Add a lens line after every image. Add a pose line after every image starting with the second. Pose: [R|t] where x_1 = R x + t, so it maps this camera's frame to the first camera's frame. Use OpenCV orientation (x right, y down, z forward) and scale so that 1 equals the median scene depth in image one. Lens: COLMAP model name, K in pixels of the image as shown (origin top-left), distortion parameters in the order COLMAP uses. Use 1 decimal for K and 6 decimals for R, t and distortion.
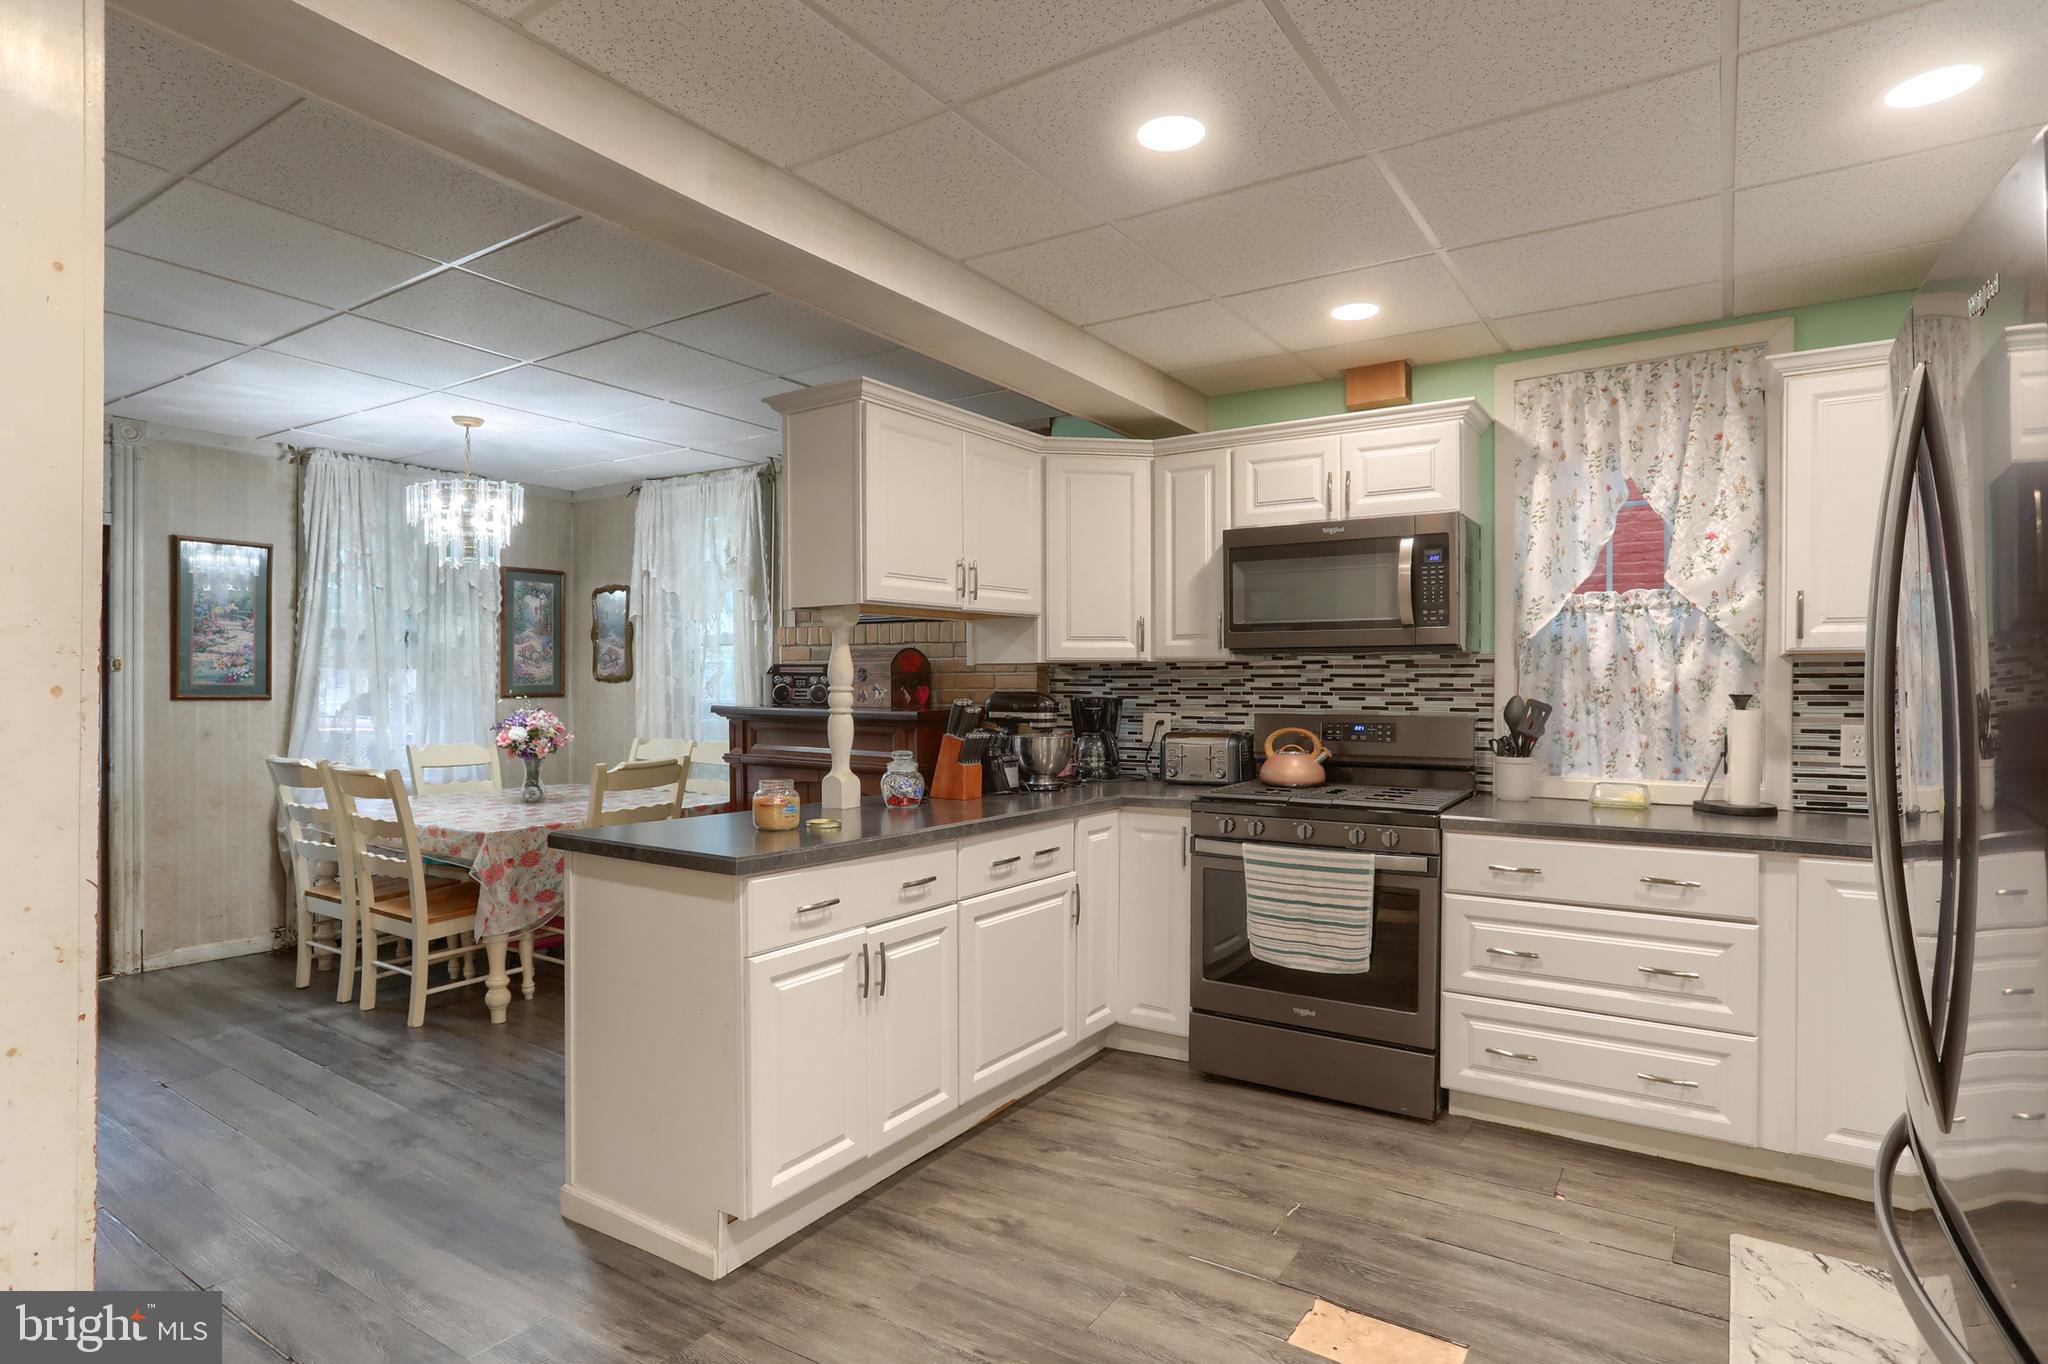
lens RADIAL K [[1042.0, 0, 1038.9], [0, 1042.0, 690.2], [0, 0, 1]] dist [-0.050135, 0.030407]
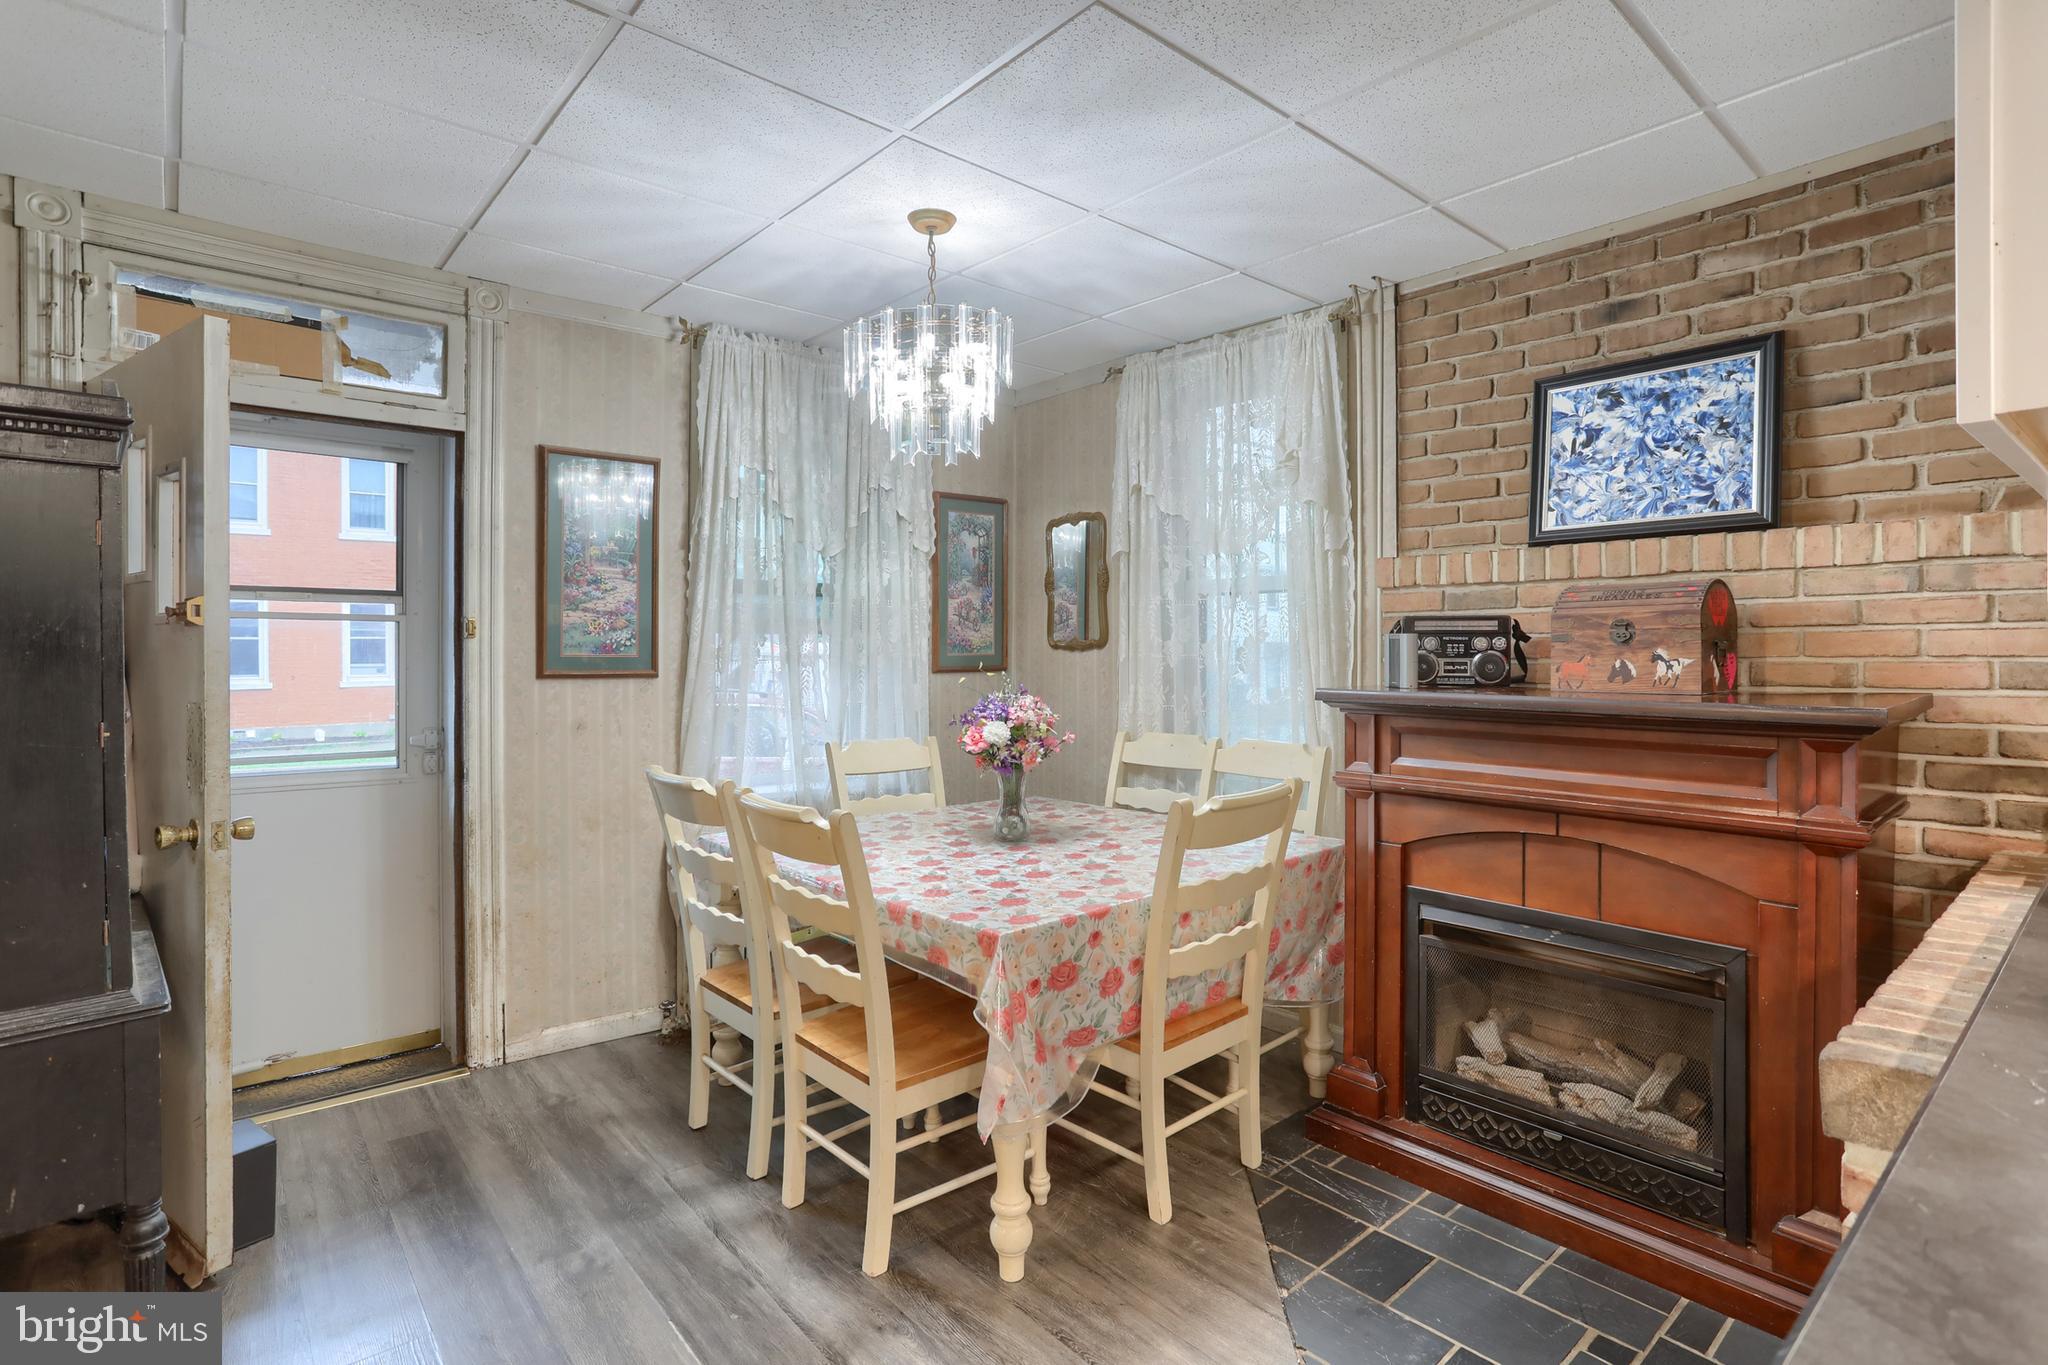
lens RADIAL K [[1031.4, 0, 1030.9], [0, 1031.4, 646.4], [0, 0, 1]] dist [-0.069184, 0.049140]
pose [[0.953299, -0.007504, -0.301933, -0.294257], [0.004097, 0.999921, -0.011917, -0.002558], [0.301999, 0.010123, 0.953255, 0.407956]]
